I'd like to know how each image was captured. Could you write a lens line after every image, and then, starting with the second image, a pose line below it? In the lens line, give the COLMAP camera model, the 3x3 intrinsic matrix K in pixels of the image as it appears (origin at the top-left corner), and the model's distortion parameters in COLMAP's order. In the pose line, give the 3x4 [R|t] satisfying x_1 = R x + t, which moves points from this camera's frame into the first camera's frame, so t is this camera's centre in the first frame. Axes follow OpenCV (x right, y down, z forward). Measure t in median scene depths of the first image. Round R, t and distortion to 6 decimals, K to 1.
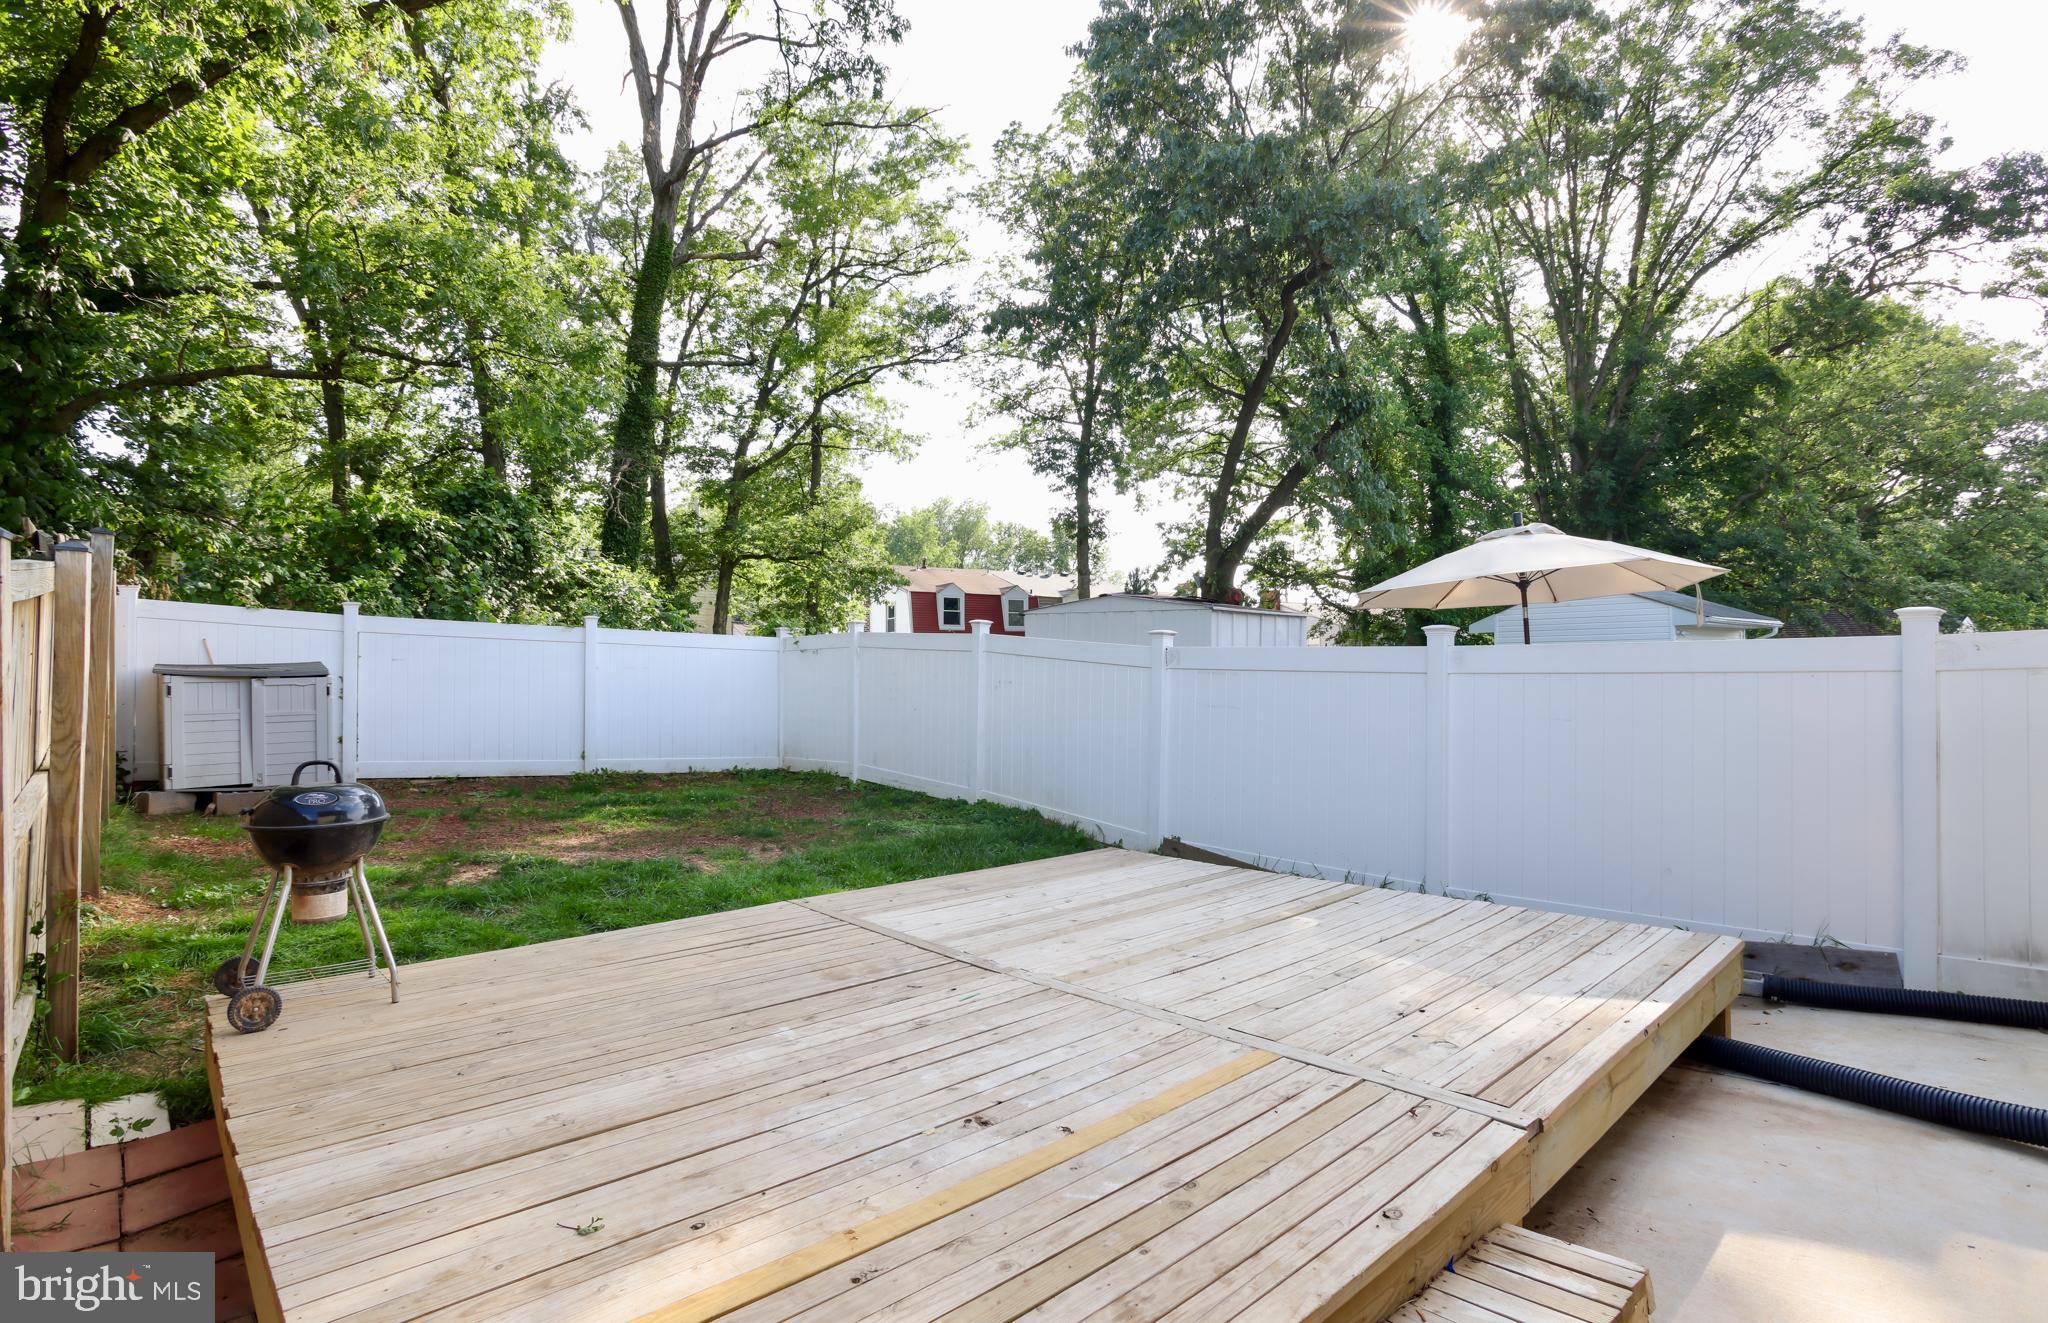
lens RADIAL K [[1015.6, 0, 1024.0], [0, 1015.6, 661.5], [0, 0, 1]] dist [-0.080785, 0.040990]
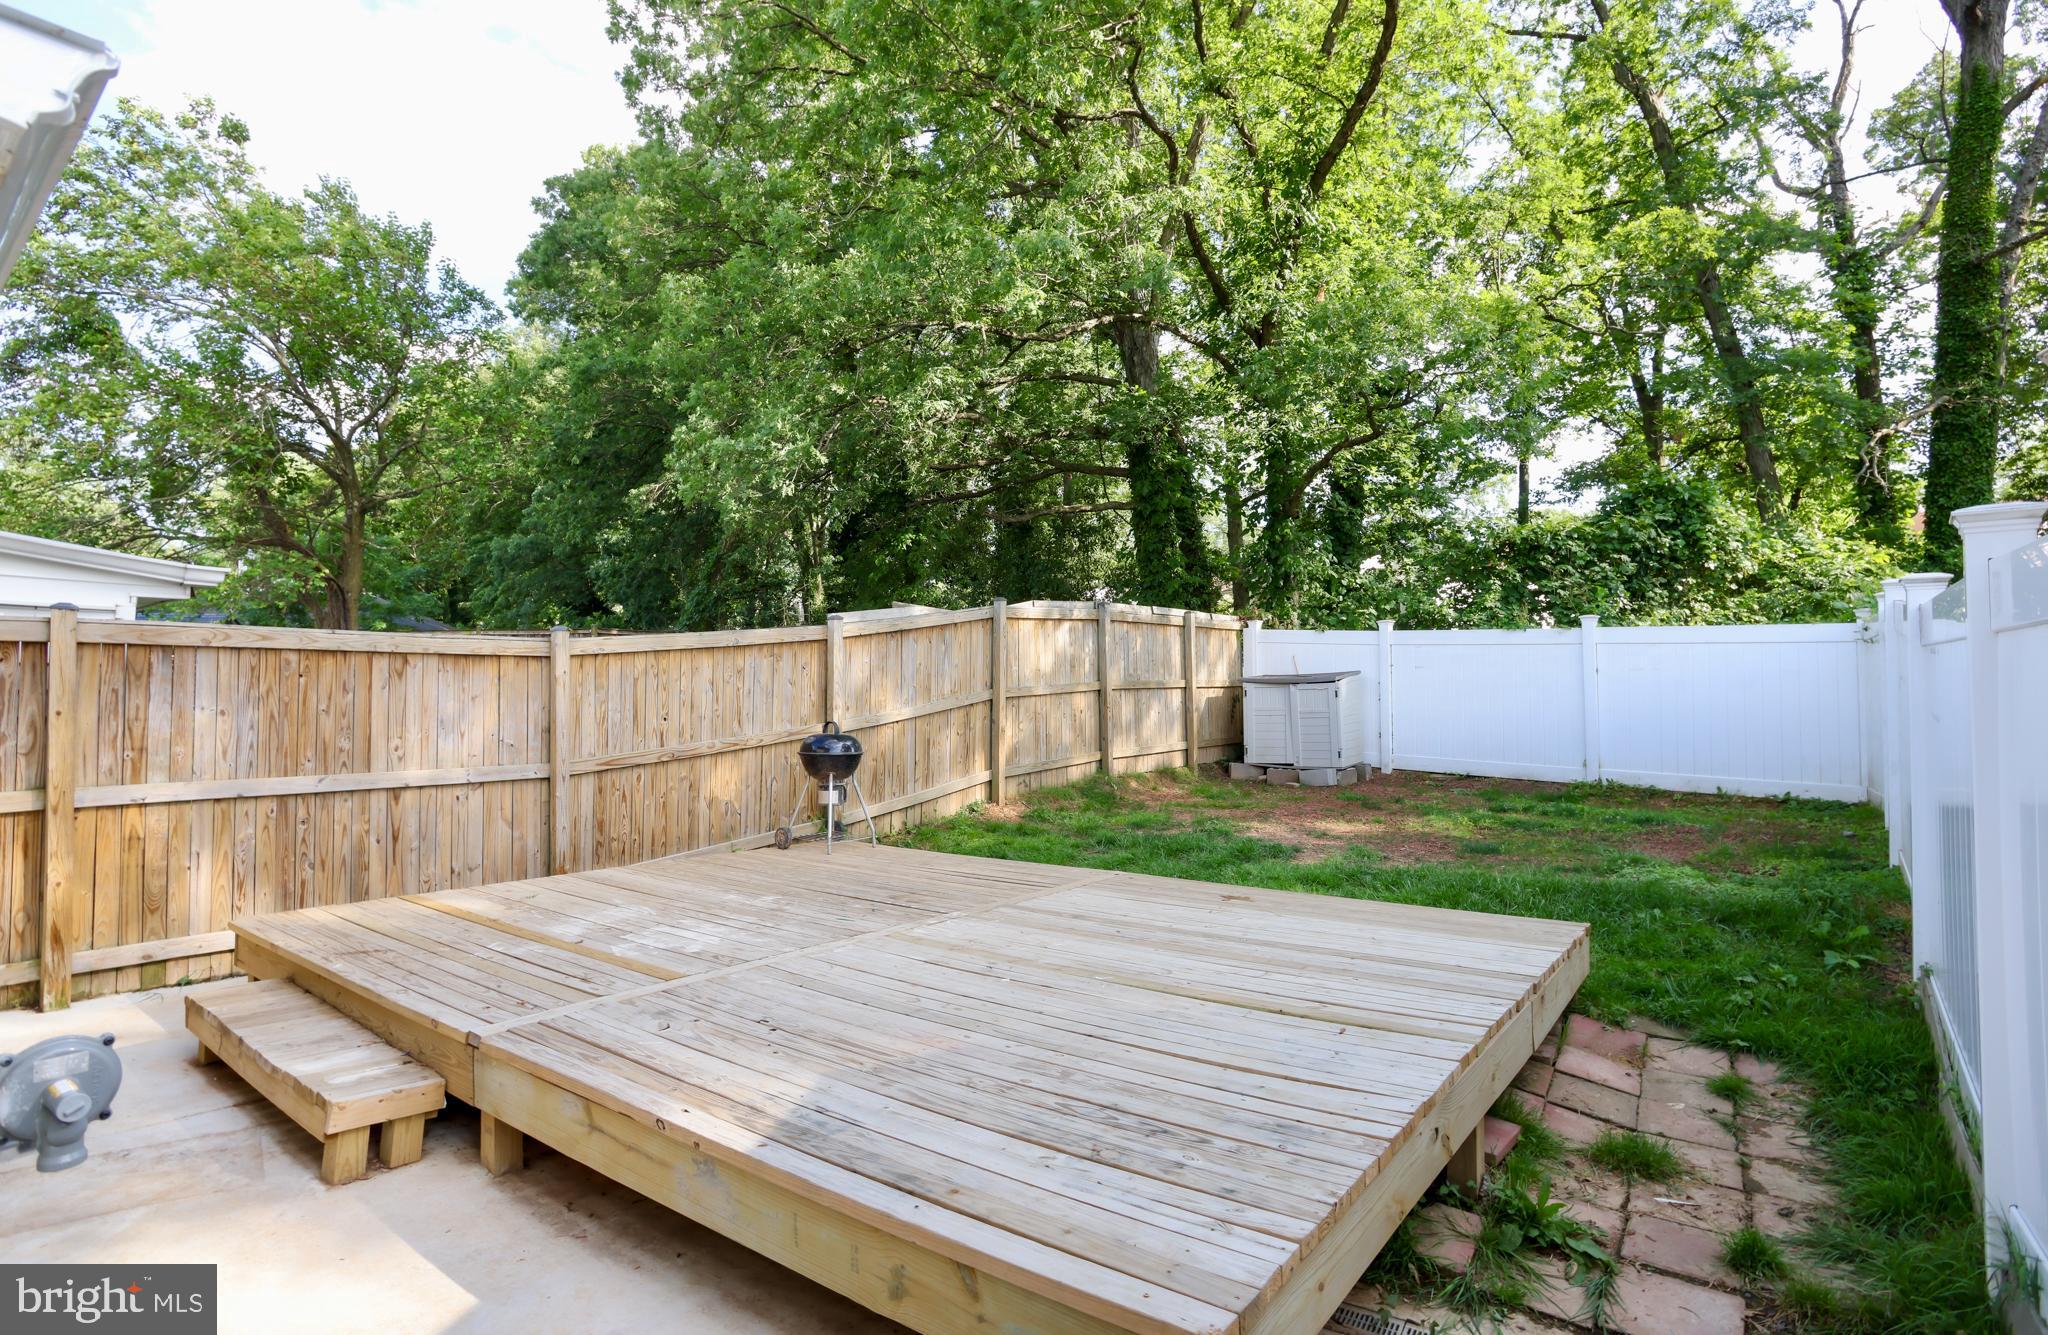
lens RADIAL K [[1005.8, 0, 1016.7], [0, 1005.8, 658.7], [0, 0, 1]] dist [-0.065005, 0.028867]
pose [[0.172259, -0.034120, -0.984461, 0.179134], [0.019027, 0.999329, -0.031306, 0.006413], [0.984868, -0.013339, 0.172793, 0.142968]]
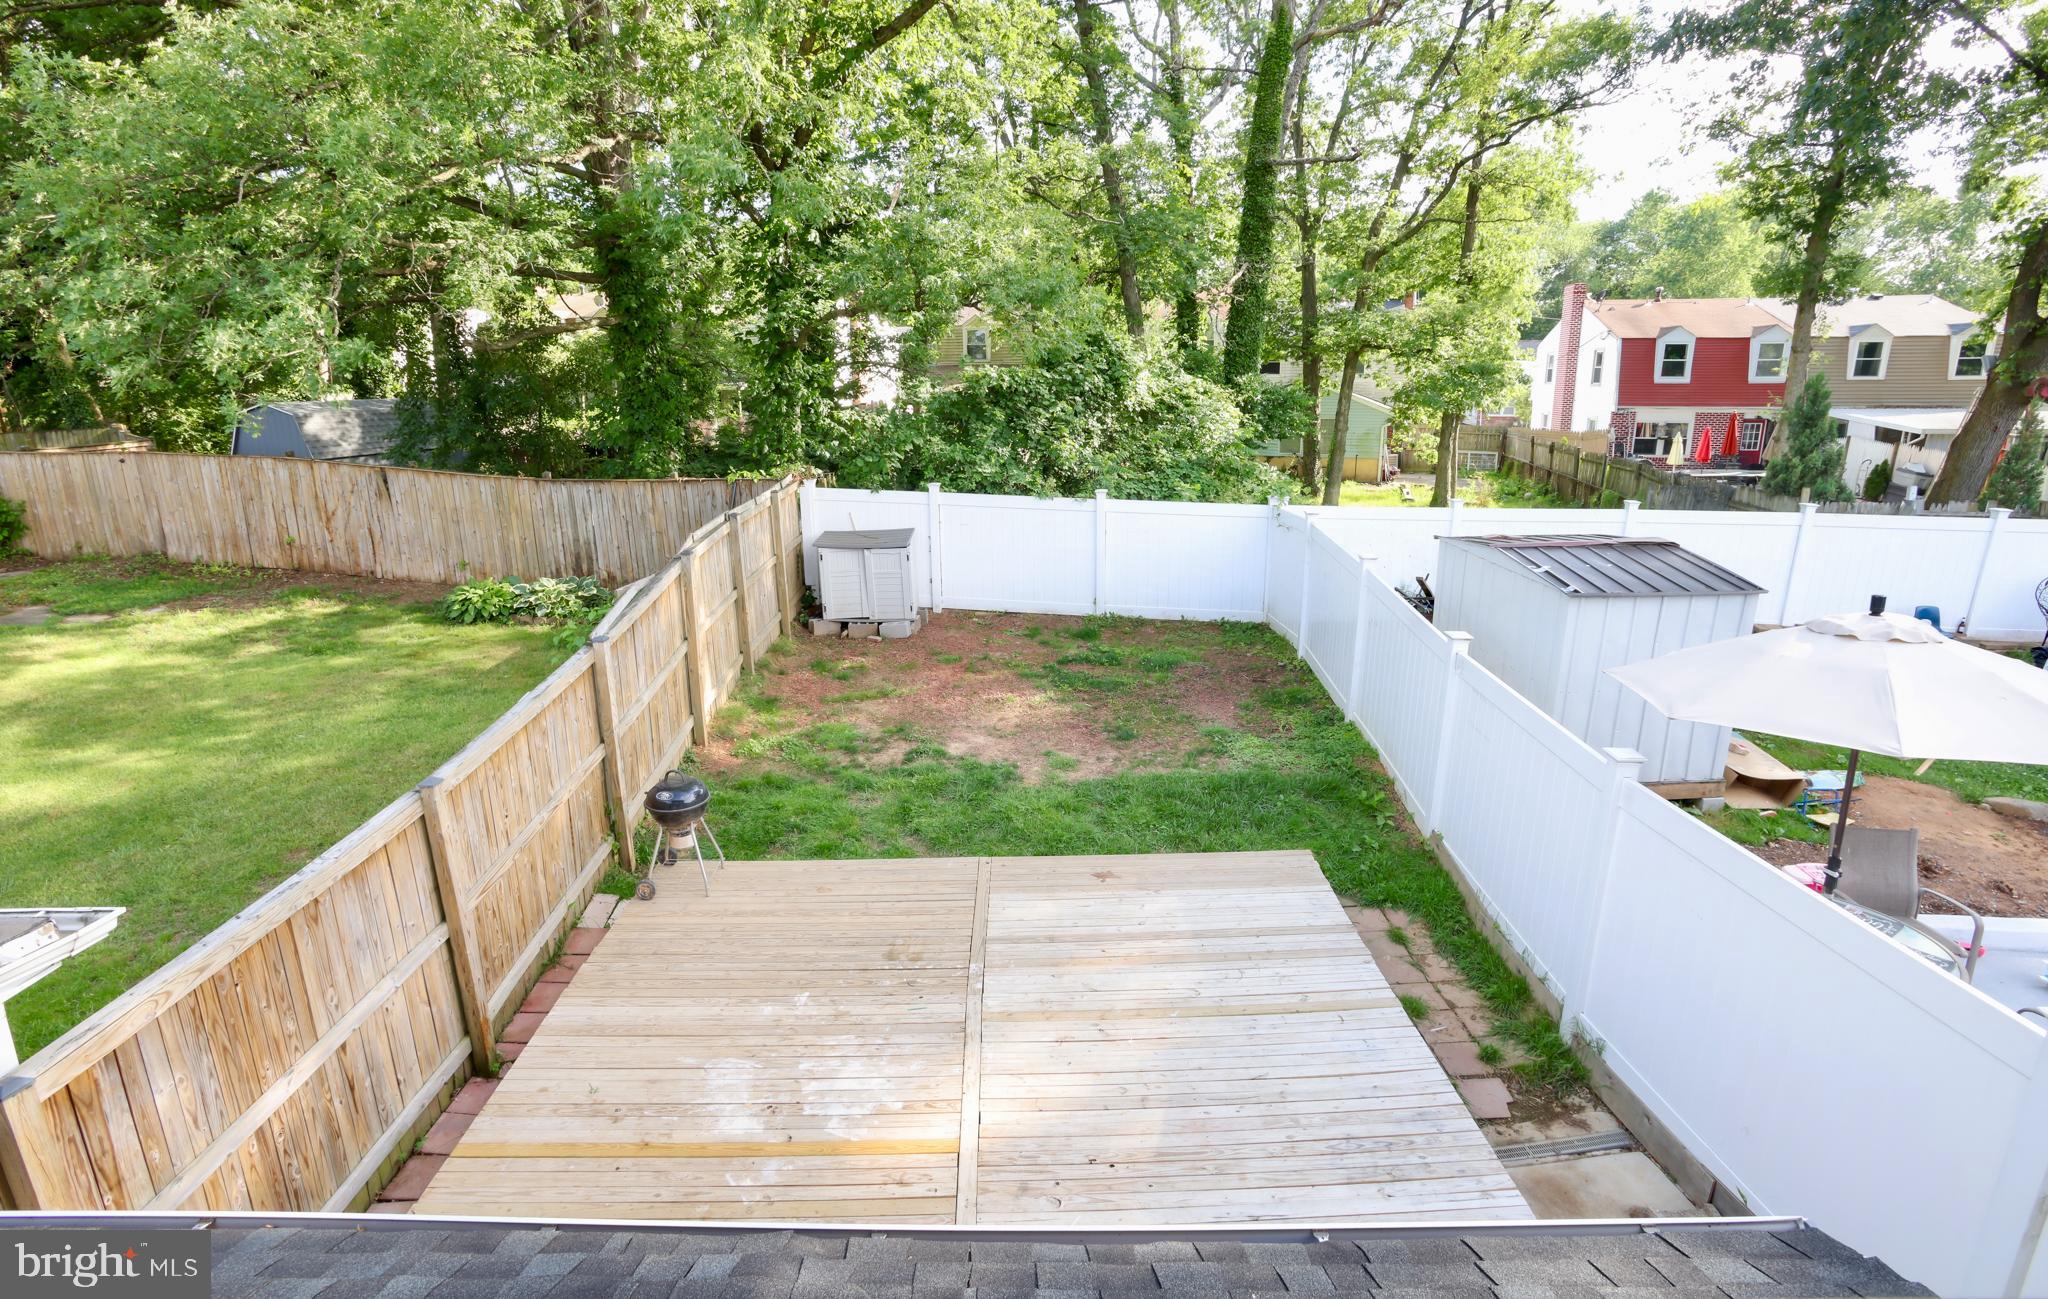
lens RADIAL K [[1000.5, 0, 1018.6], [0, 1000.5, 649.9], [0, 0, 1]] dist [-0.071534, 0.035026]
pose [[0.743839, 0.173082, -0.645559, 0.139040], [0.020444, 0.959542, 0.280822, -0.091739], [0.668046, -0.222084, 0.710206, 0.018112]]
